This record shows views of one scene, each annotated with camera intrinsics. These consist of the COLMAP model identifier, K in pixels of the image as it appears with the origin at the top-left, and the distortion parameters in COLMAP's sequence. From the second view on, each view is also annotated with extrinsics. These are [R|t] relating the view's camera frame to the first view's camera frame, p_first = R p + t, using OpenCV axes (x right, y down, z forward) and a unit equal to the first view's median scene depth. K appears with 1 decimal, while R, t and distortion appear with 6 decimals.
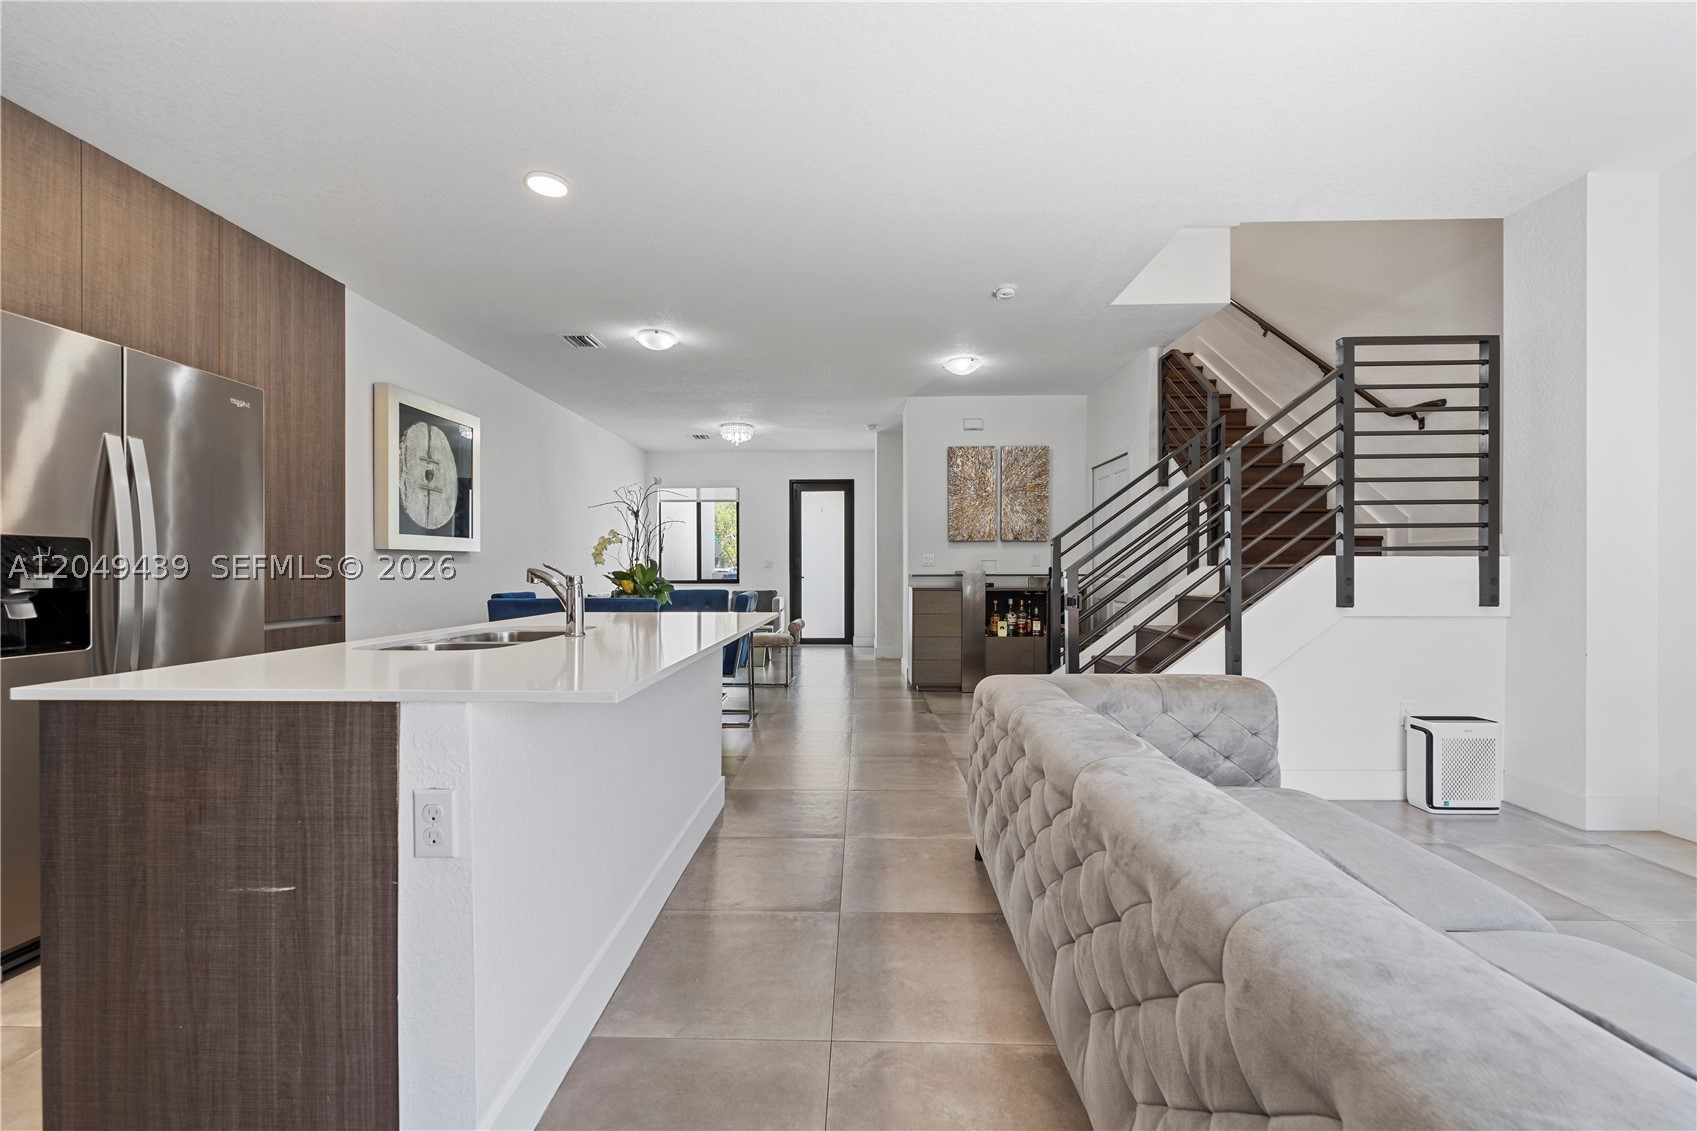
lens RADIAL K [[686.7, 0, 841.4], [0, 686.7, 569.5], [0, 0, 1]] dist [-0.001263, -0.000549]
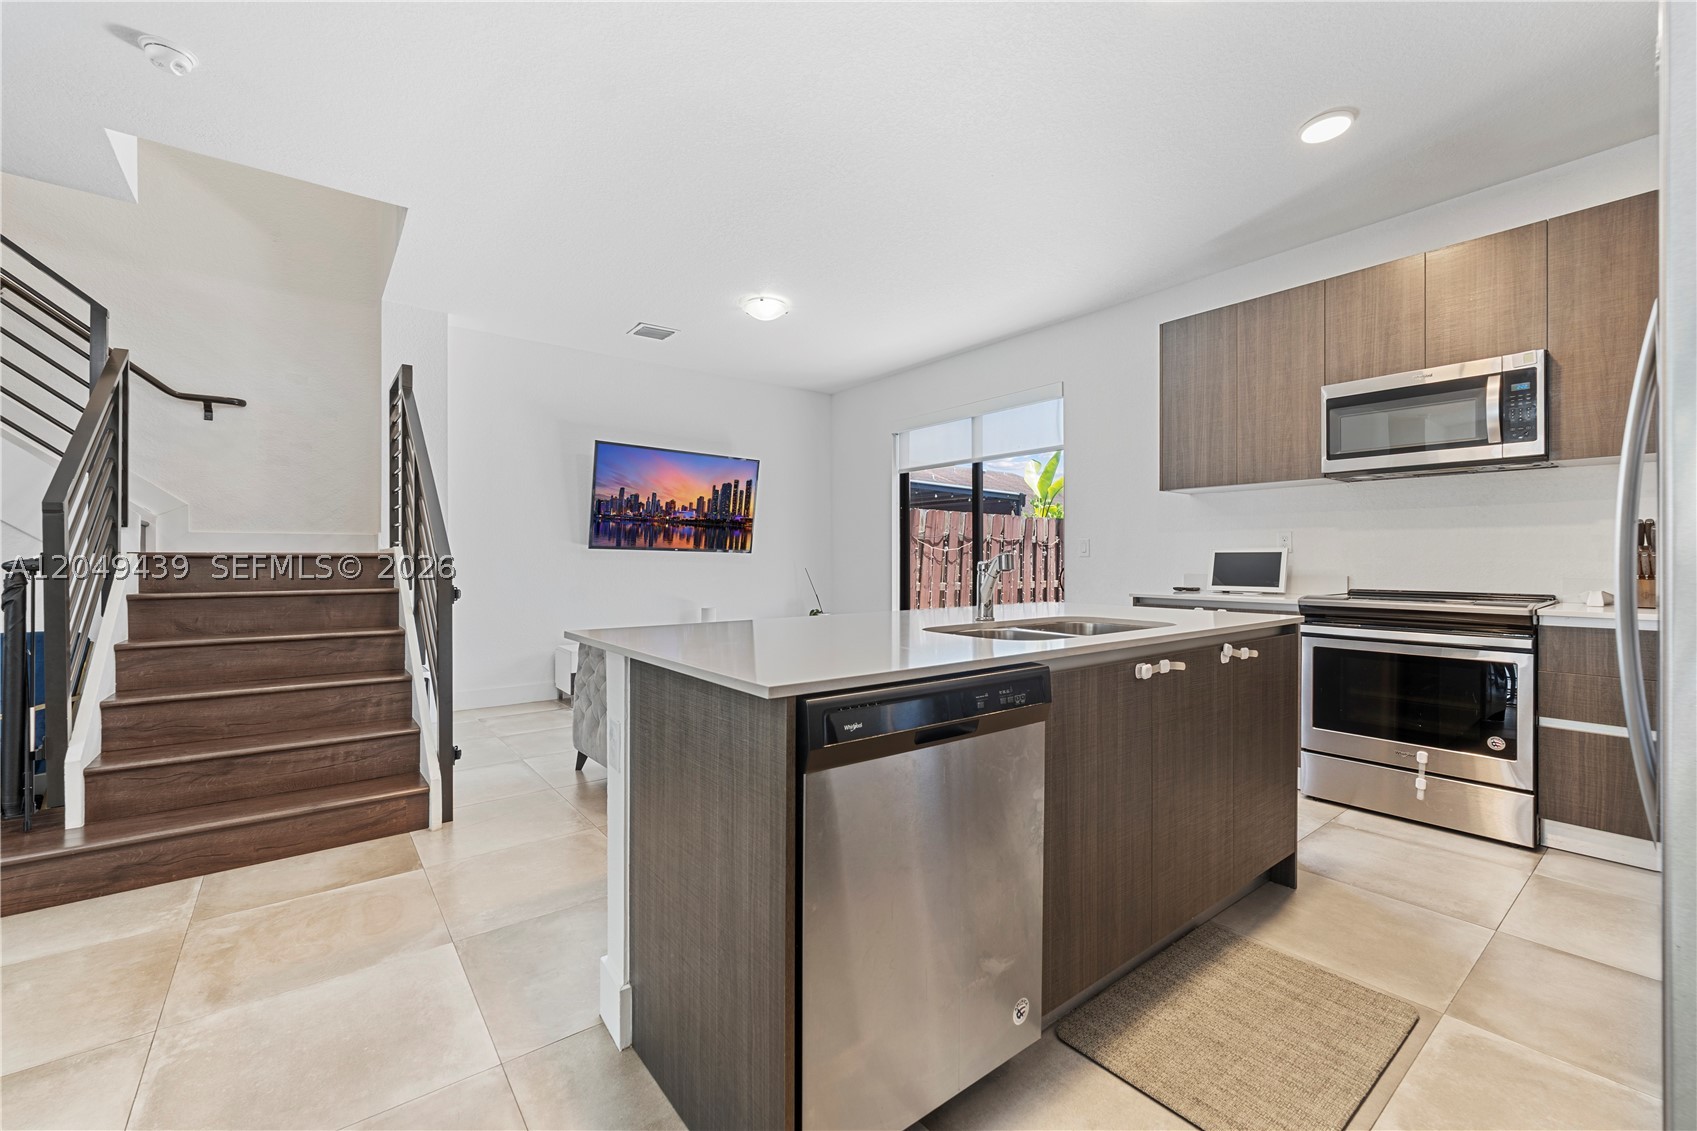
lens RADIAL K [[697.5, 0, 845.4], [0, 697.5, 554.9], [0, 0, 1]] dist [0.000236, 0.000105]
pose [[-0.640387, 0.006790, 0.768023, -0.688291], [0.001717, 0.999971, -0.007409, 0.003616], [-0.768051, -0.003426, -0.640380, 1.184448]]
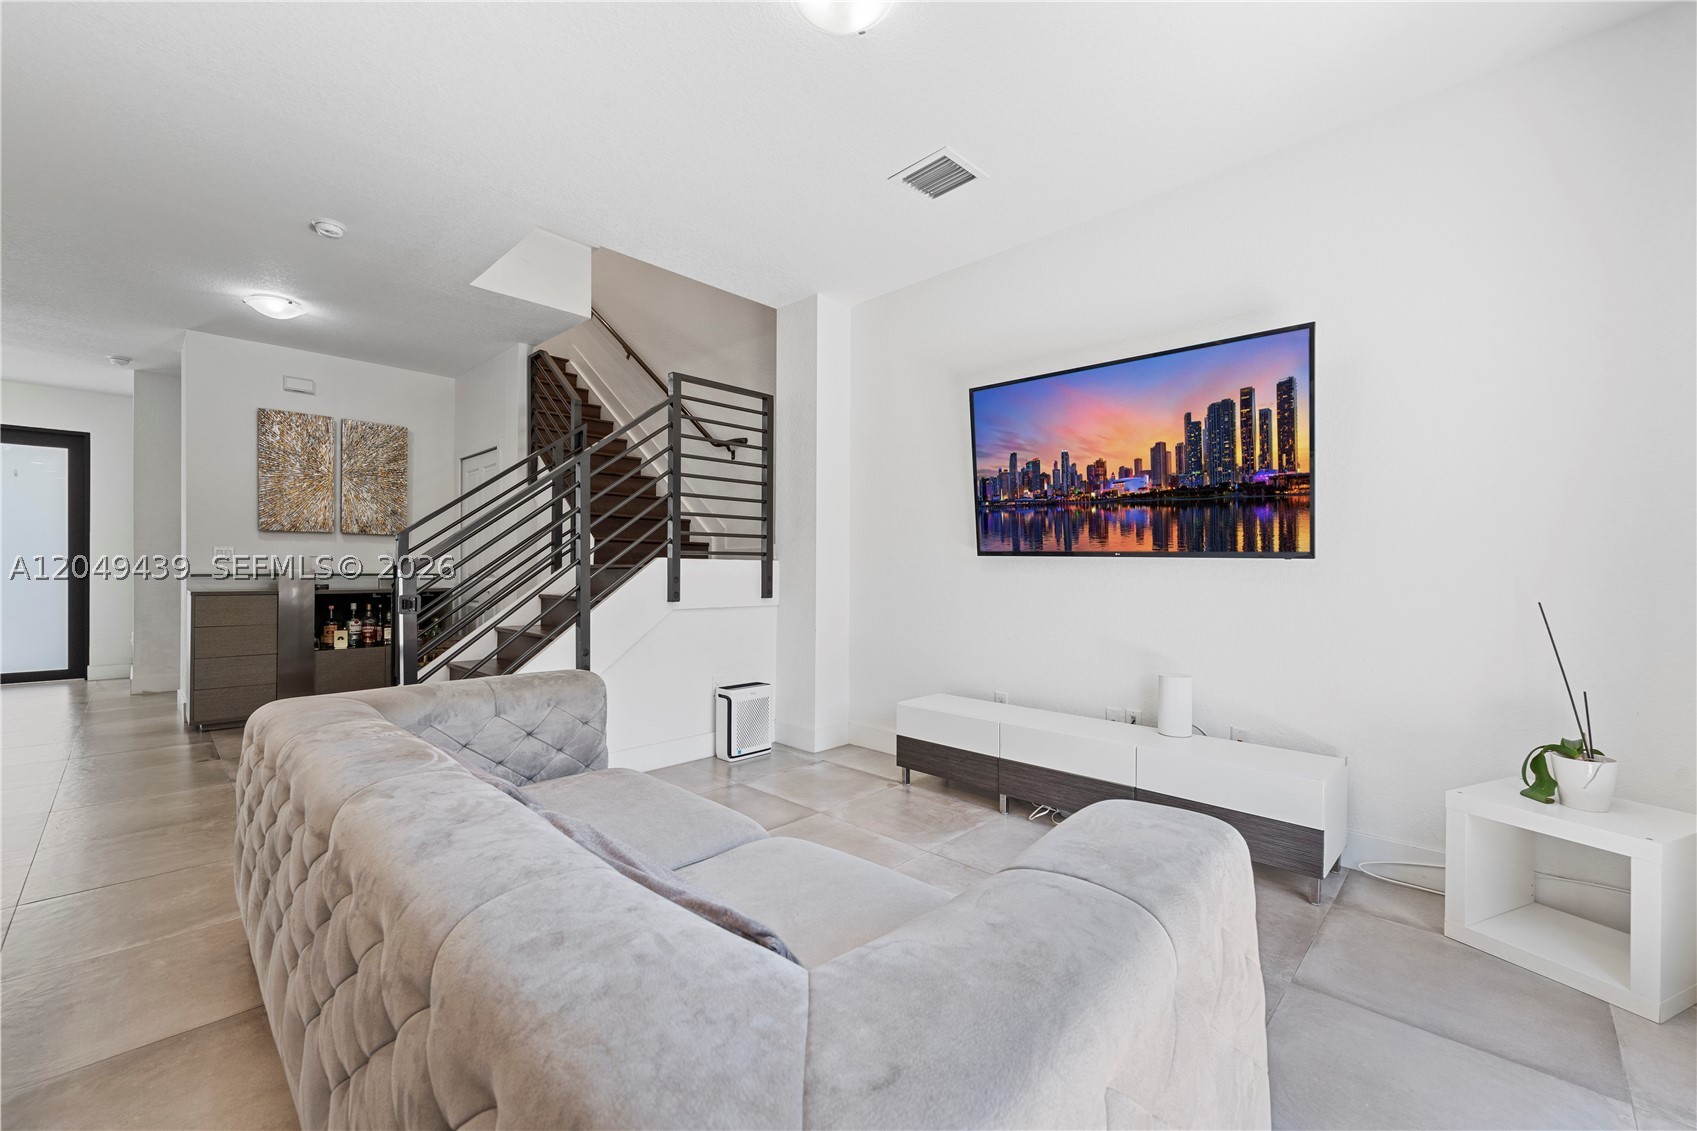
lens RADIAL K [[689.2, 0, 842.4], [0, 689.2, 571.7], [0, 0, 1]] dist [-0.002366, -0.000012]
pose [[0.674774, 0.003626, 0.738016, 0.057852], [-0.005815, 0.999983, 0.000404, 0.001508], [-0.738002, -0.004564, 0.674783, -0.010634]]
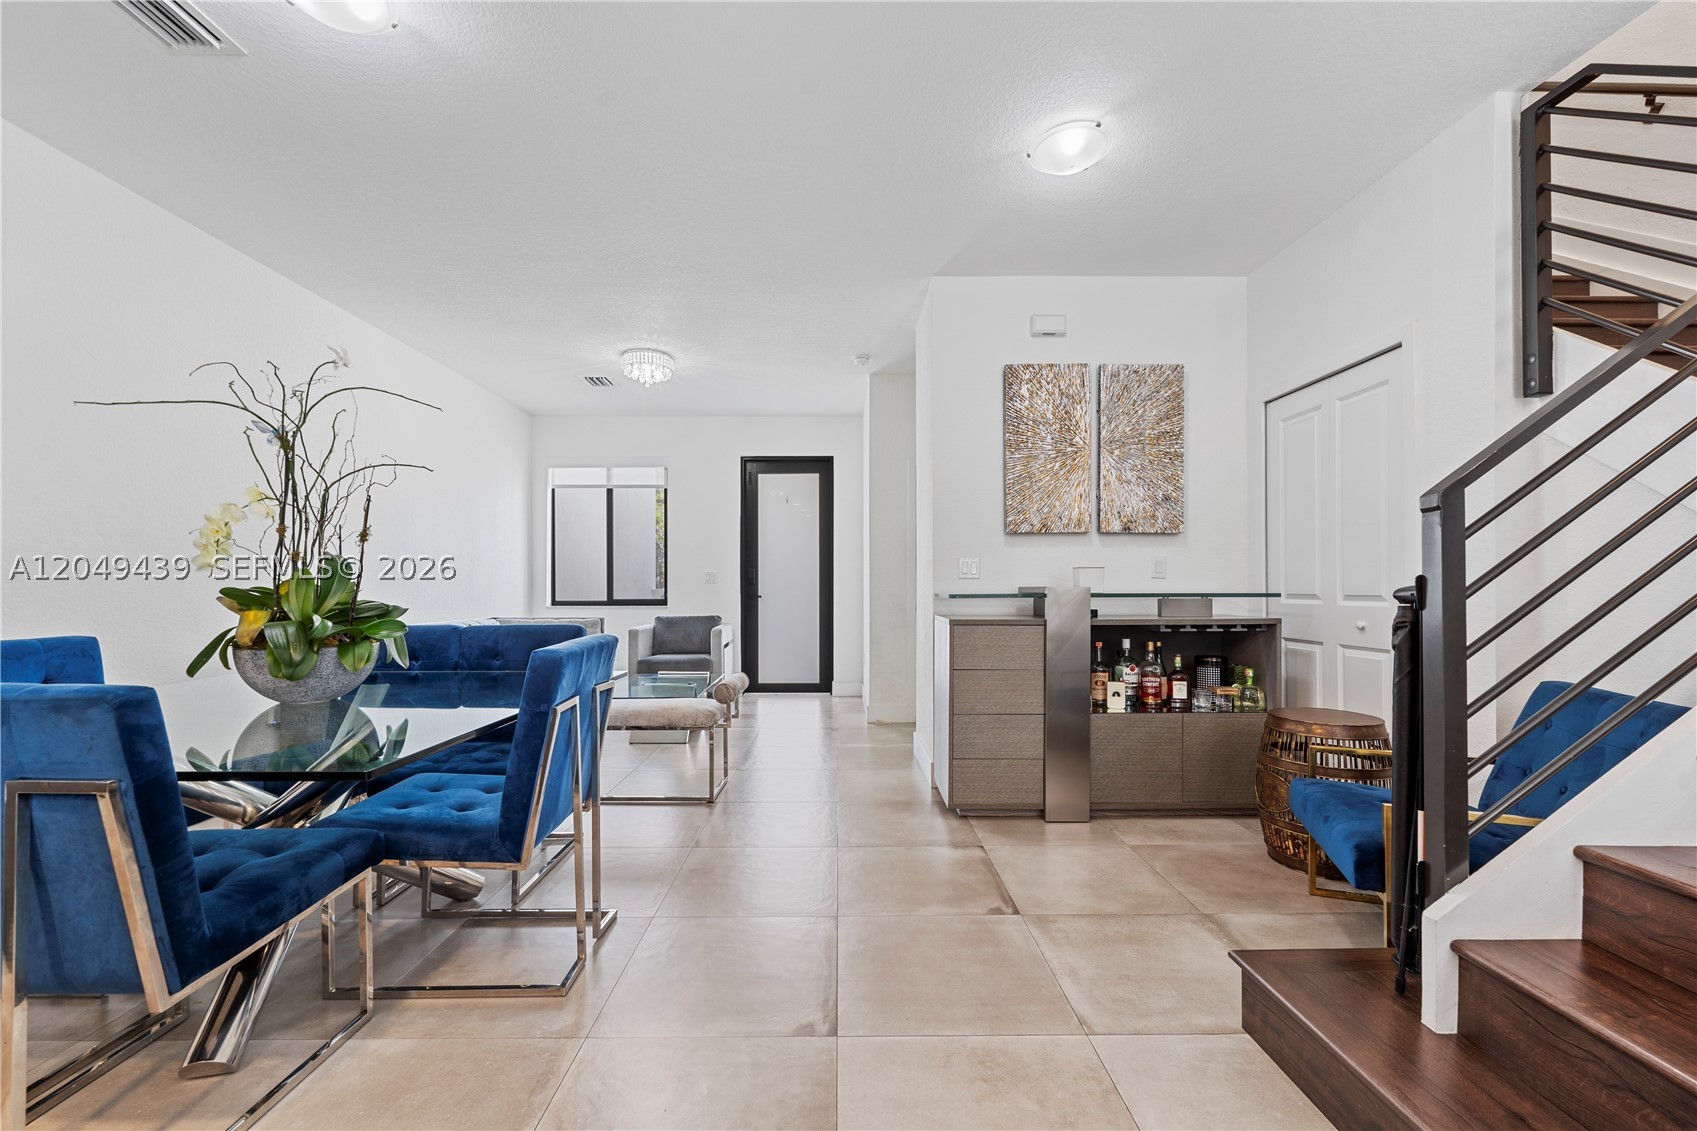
lens RADIAL K [[689.5, 0, 844.2], [0, 689.5, 583.3], [0, 0, 1]] dist [0.000274, -0.000155]
pose [[0.999246, 0.000563, 0.038809, 0.006434], [-0.000389, 0.999990, -0.004473, 0.002776], [-0.038811, 0.004455, 0.999237, 0.910992]]
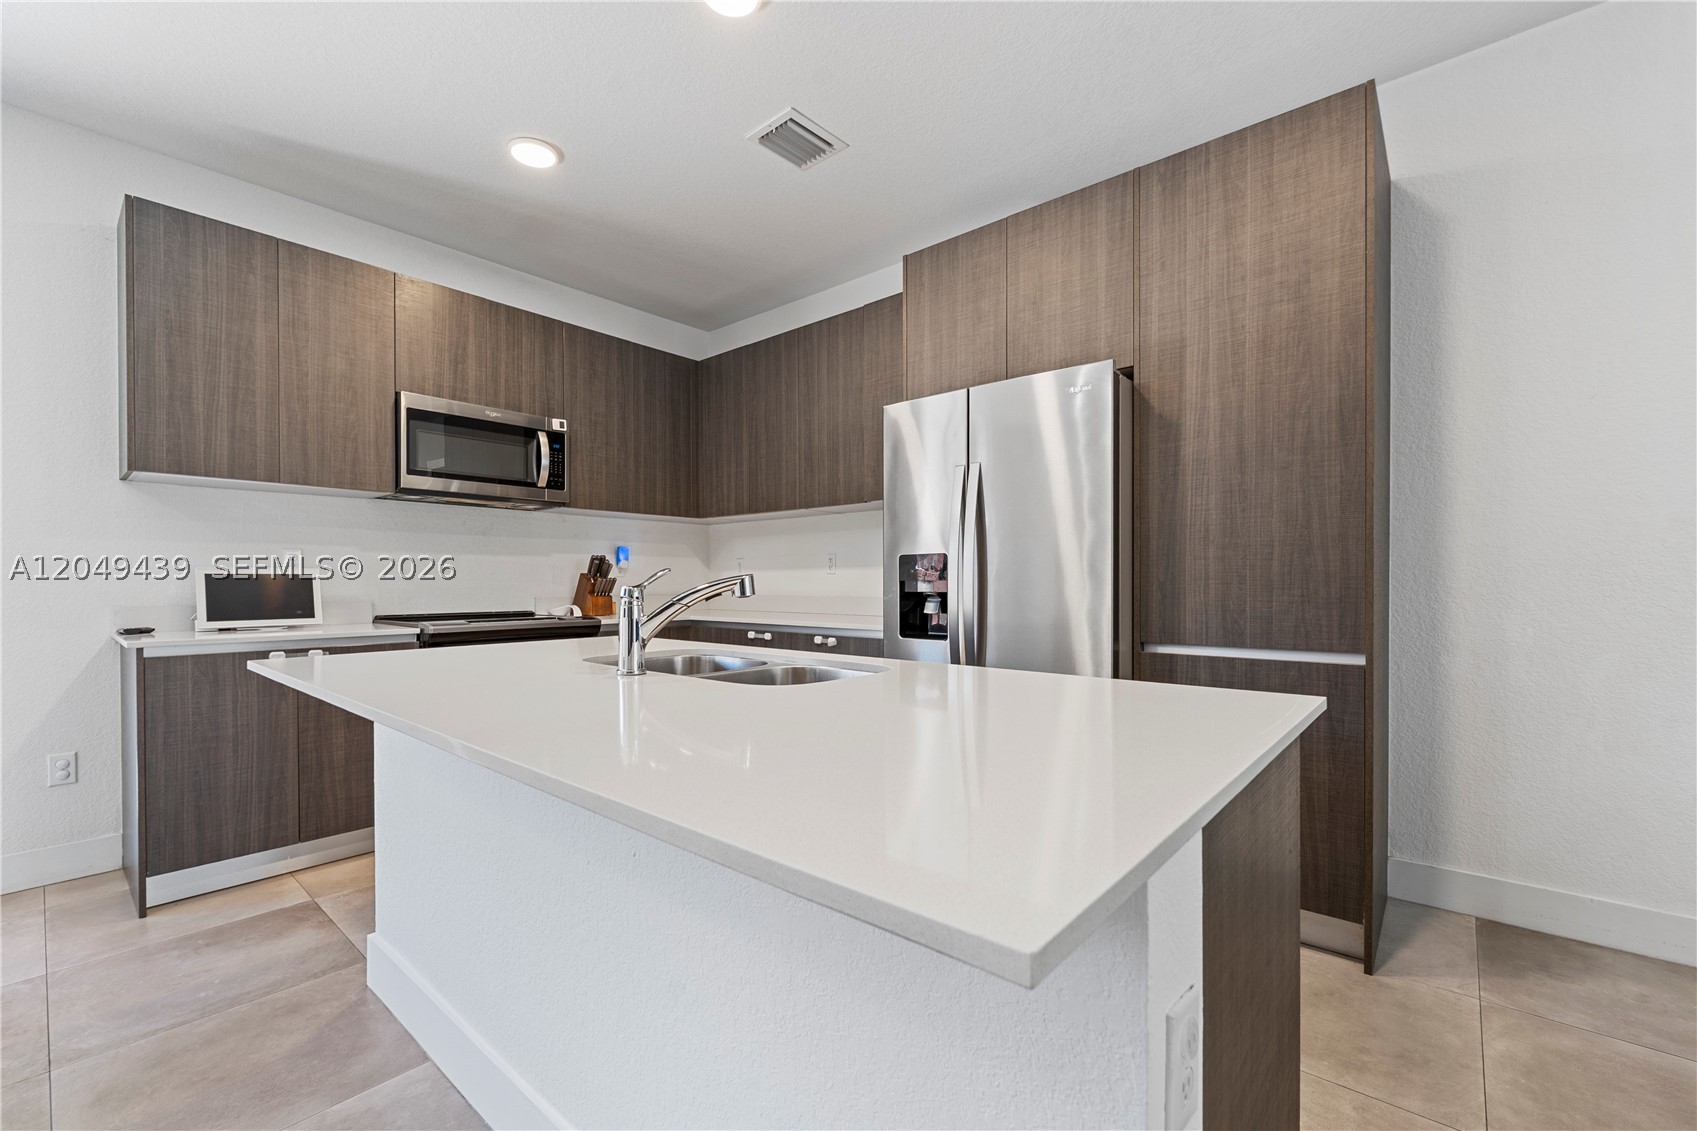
lens RADIAL K [[705.1, 0, 853.1], [0, 705.1, 586.8], [0, 0, 1]] dist [-0.000811, -0.000305]
pose [[-0.629249, 0.008121, -0.777161, 0.011682], [0.003384, 0.999965, 0.007709, 0.003728], [0.777196, 0.002221, -0.629254, 1.042168]]
